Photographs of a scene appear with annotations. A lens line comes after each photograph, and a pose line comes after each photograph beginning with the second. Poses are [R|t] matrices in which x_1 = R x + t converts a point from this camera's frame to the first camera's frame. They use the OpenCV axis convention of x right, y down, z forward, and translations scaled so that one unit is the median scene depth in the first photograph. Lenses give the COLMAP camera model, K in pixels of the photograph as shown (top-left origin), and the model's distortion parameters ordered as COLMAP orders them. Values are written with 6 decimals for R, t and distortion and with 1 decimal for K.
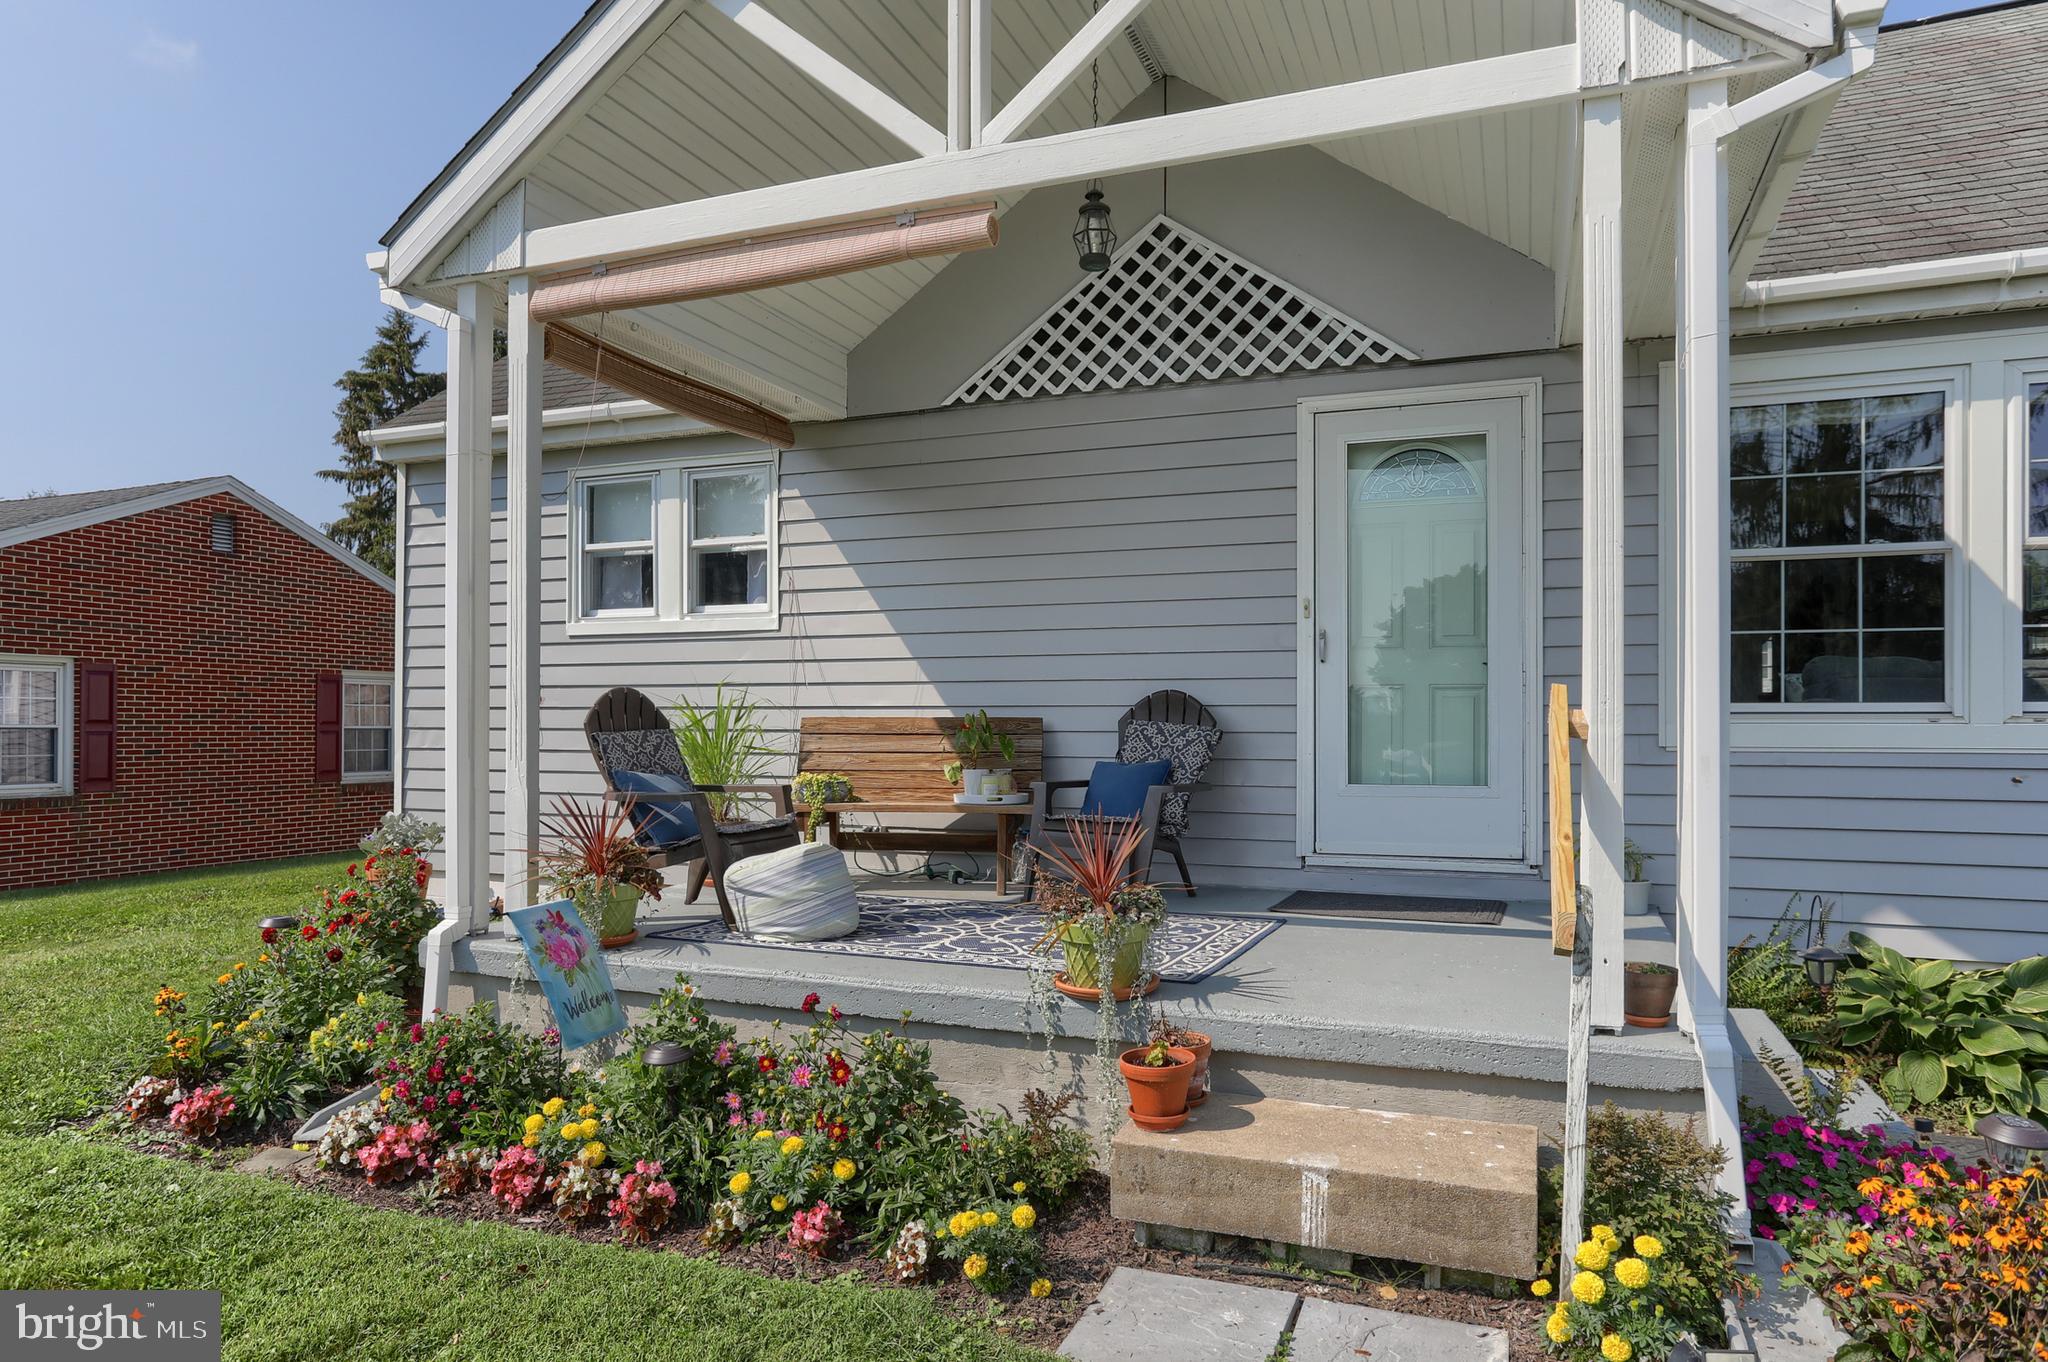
lens RADIAL K [[1299.4, 0, 1017.4], [0, 1299.4, 702.3], [0, 0, 1]] dist [-0.018838, 0.001706]
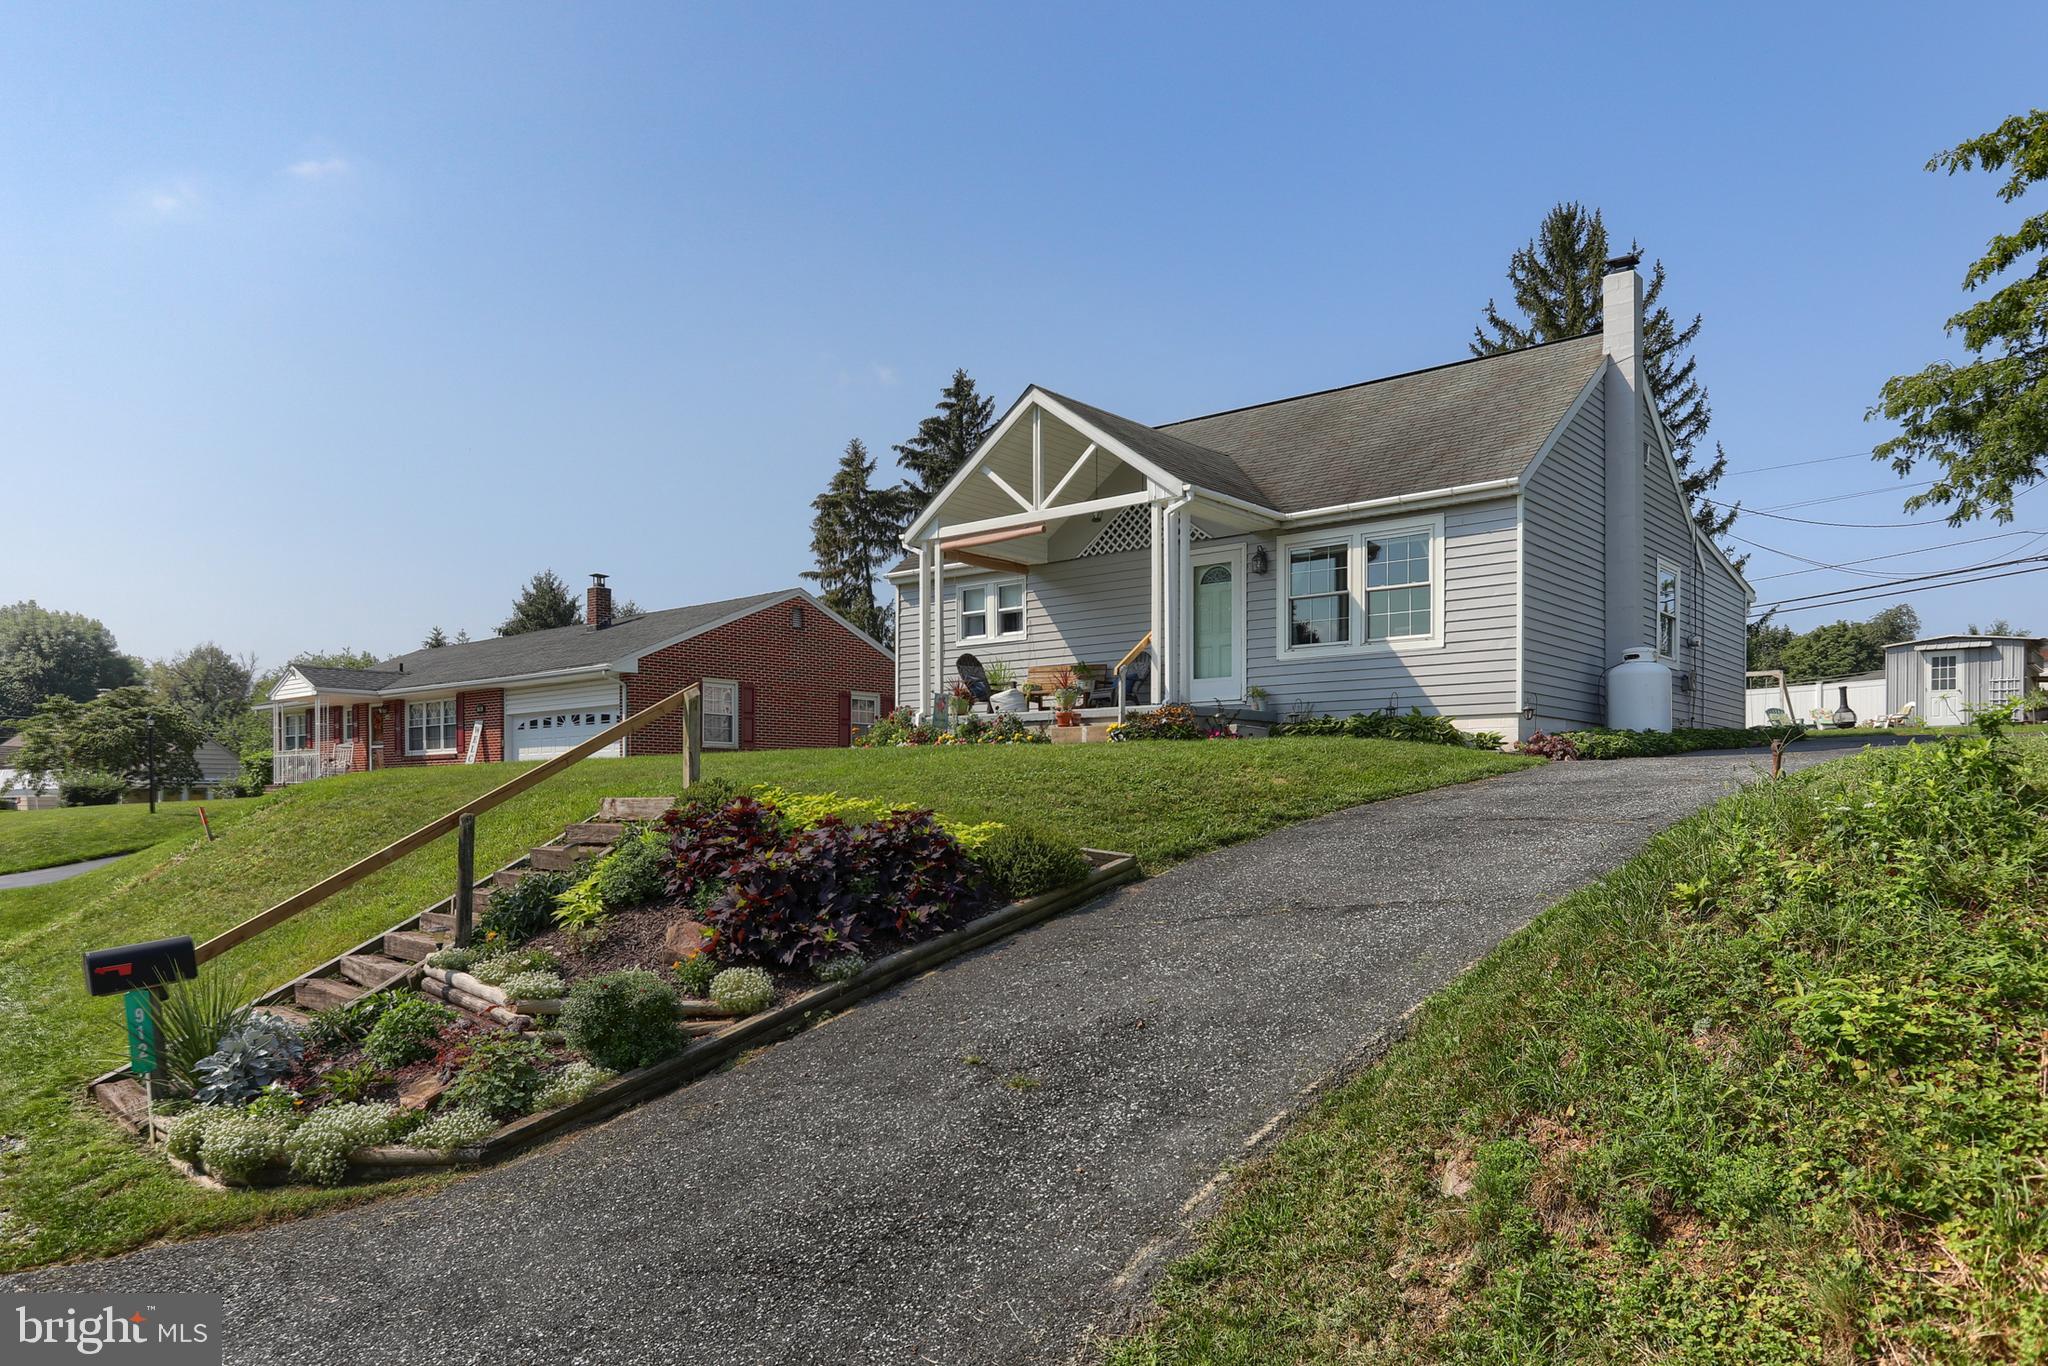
lens RADIAL K [[1371.6, 0, 1028.0], [0, 1371.6, 799.3], [0, 0, 1]] dist [-0.005276, 0.029990]
pose [[0.952362, -0.003635, -0.304948, 0.728625], [0.007734, 0.999895, 0.012235, 0.255085], [0.304872, -0.014011, 0.952290, -1.840869]]
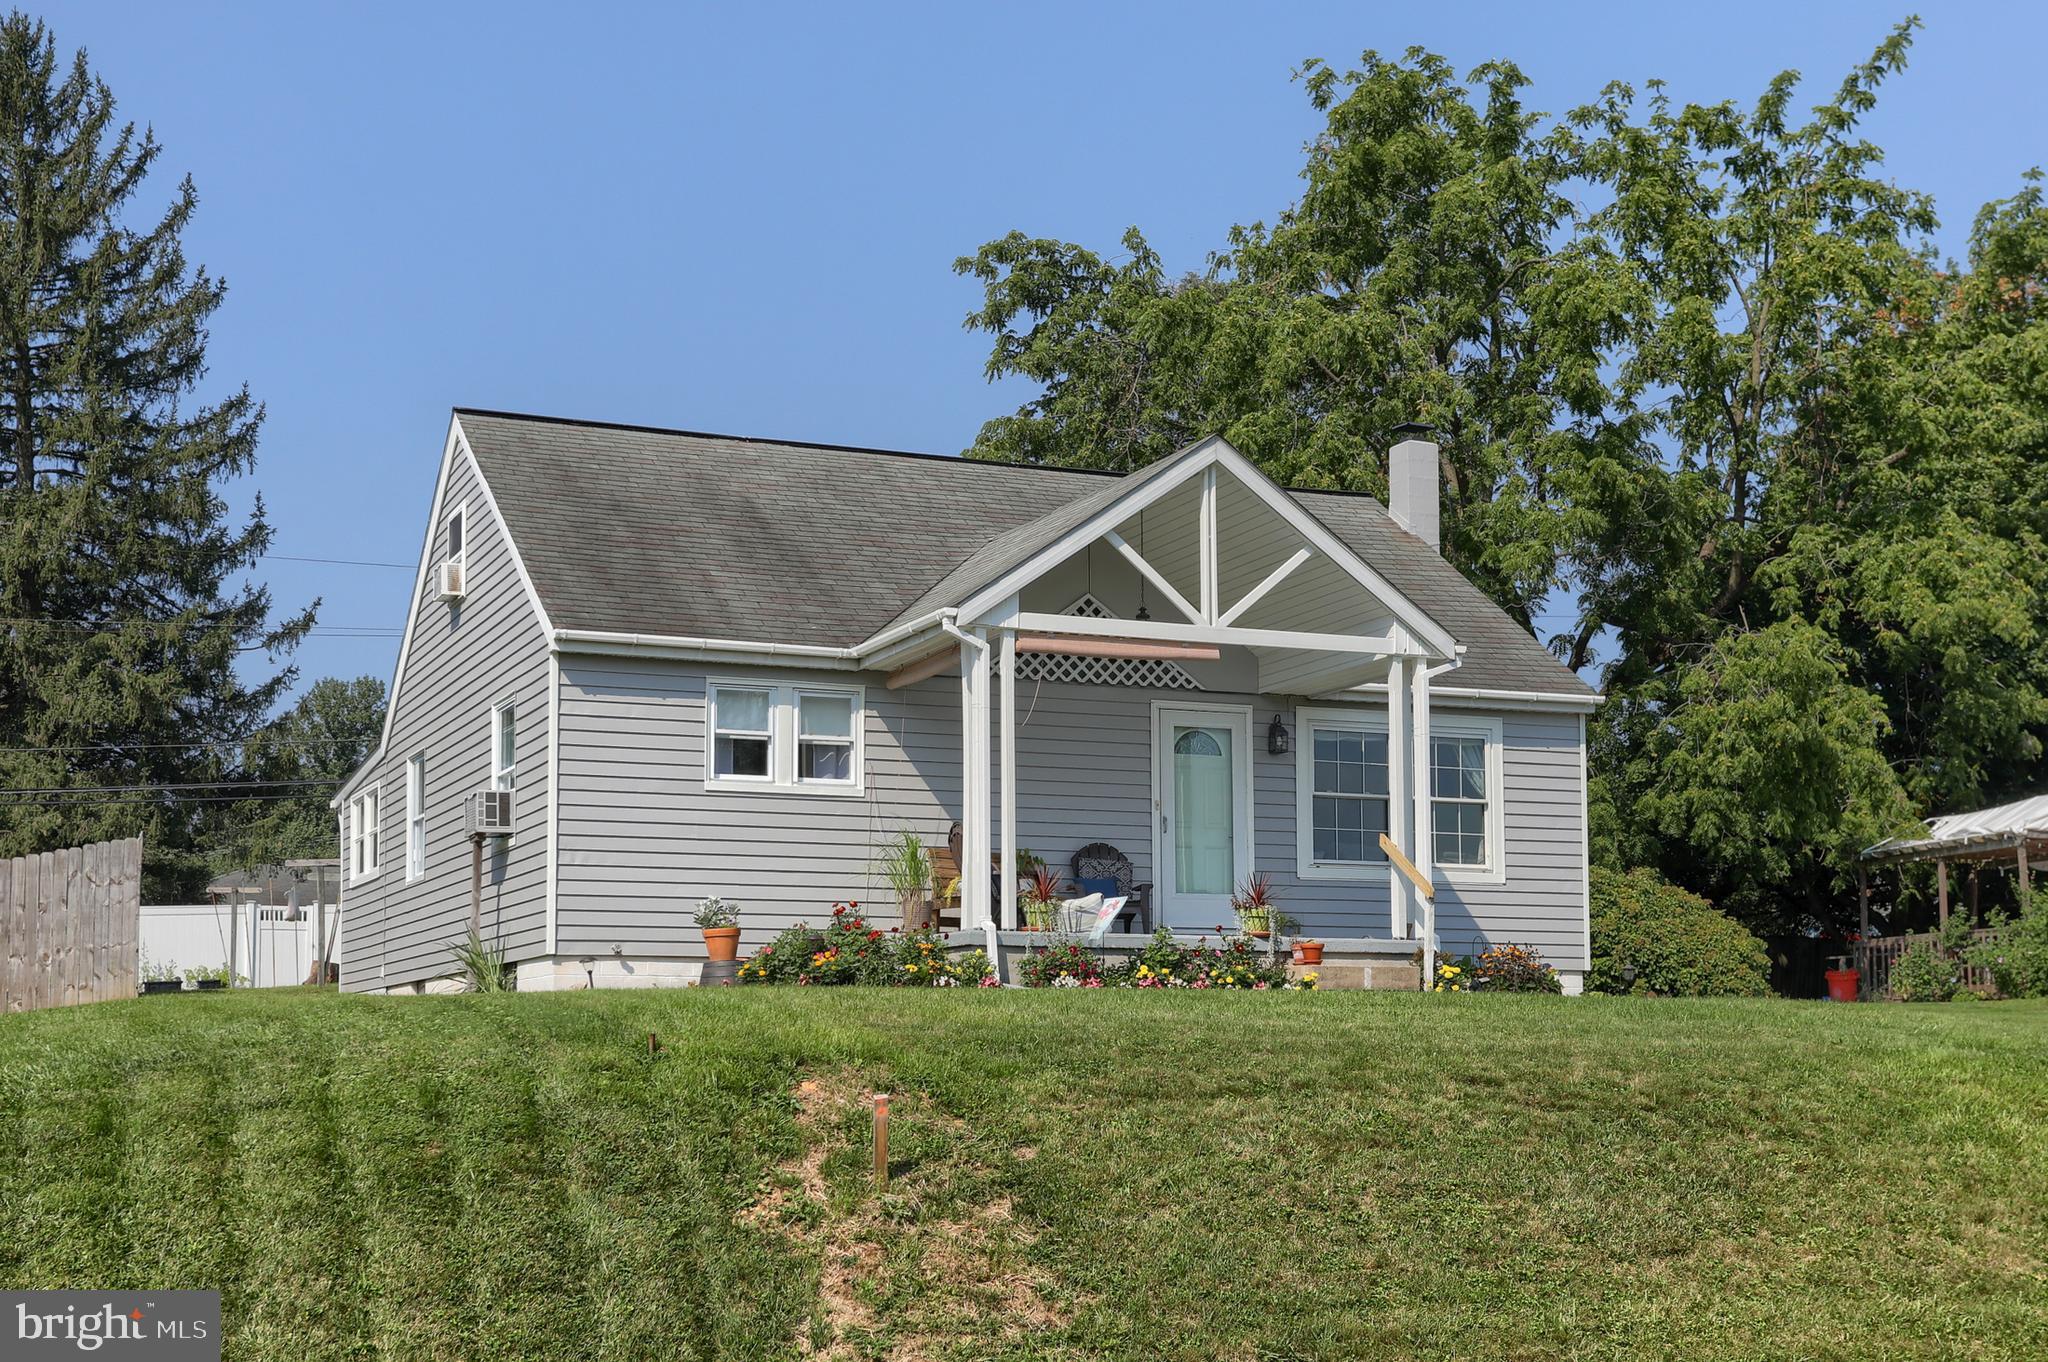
lens RADIAL K [[2659.1, 0, 1024.0], [0, 2659.1, 681.0], [0, 0, 1]] dist [-0.028217, -0.005757]
pose [[0.708557, 0.102089, 0.698230, -2.403440], [-0.006302, 0.990355, -0.138406, 0.262396], [-0.705625, 0.093668, 0.702367, -1.499252]]
